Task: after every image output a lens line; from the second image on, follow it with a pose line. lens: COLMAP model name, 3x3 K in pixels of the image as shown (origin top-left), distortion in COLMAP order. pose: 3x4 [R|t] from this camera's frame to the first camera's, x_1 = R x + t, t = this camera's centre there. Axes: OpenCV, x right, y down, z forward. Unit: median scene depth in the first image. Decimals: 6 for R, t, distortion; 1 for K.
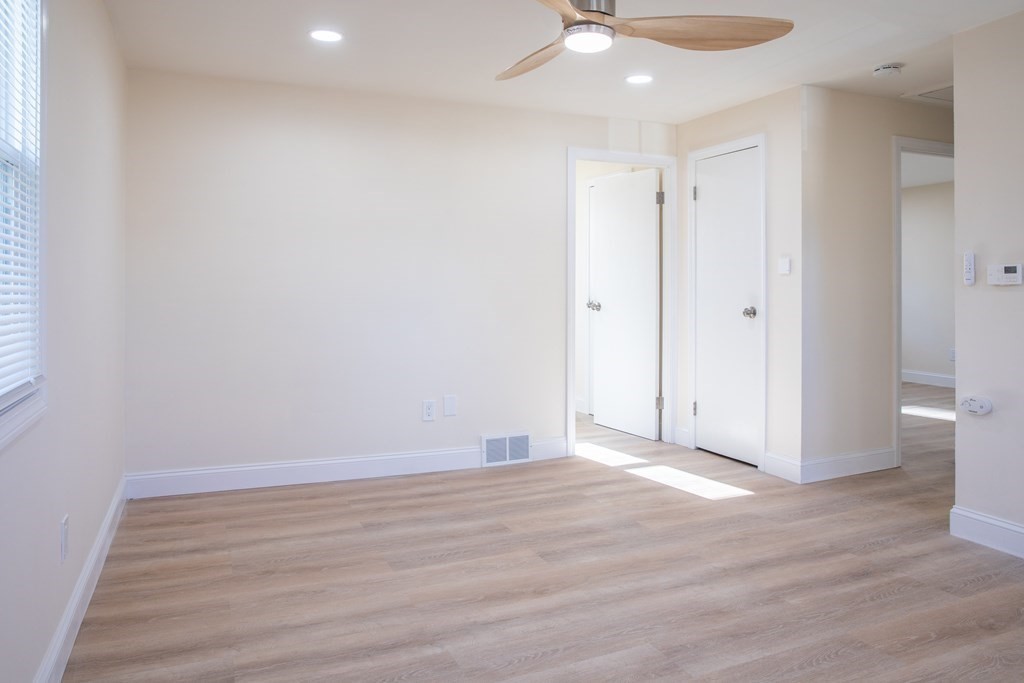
lens RADIAL K [[704.9, 0, 505.7], [0, 704.9, 344.7], [0, 0, 1]] dist [-0.082036, 0.037407]
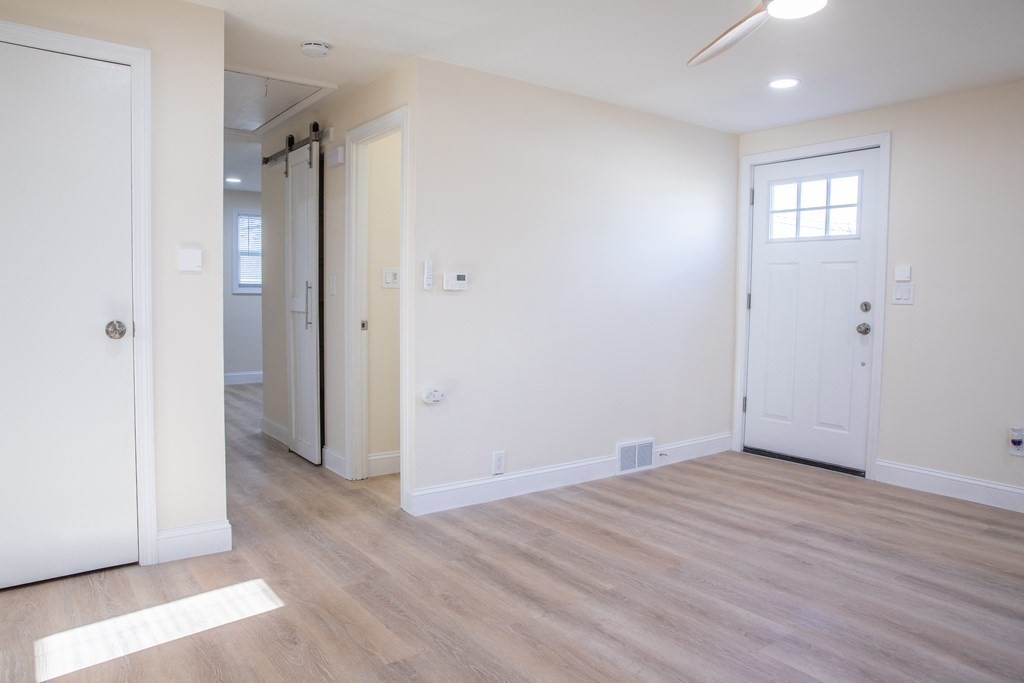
lens RADIAL K [[704.9, 0, 502.8], [0, 704.9, 338.1], [0, 0, 1]] dist [-0.082036, 0.037407]
pose [[-0.229193, -0.061228, 0.971453, -0.507023], [0.069255, 0.994465, 0.079017, -0.096185], [-0.970914, 0.085388, -0.223684, 1.209892]]
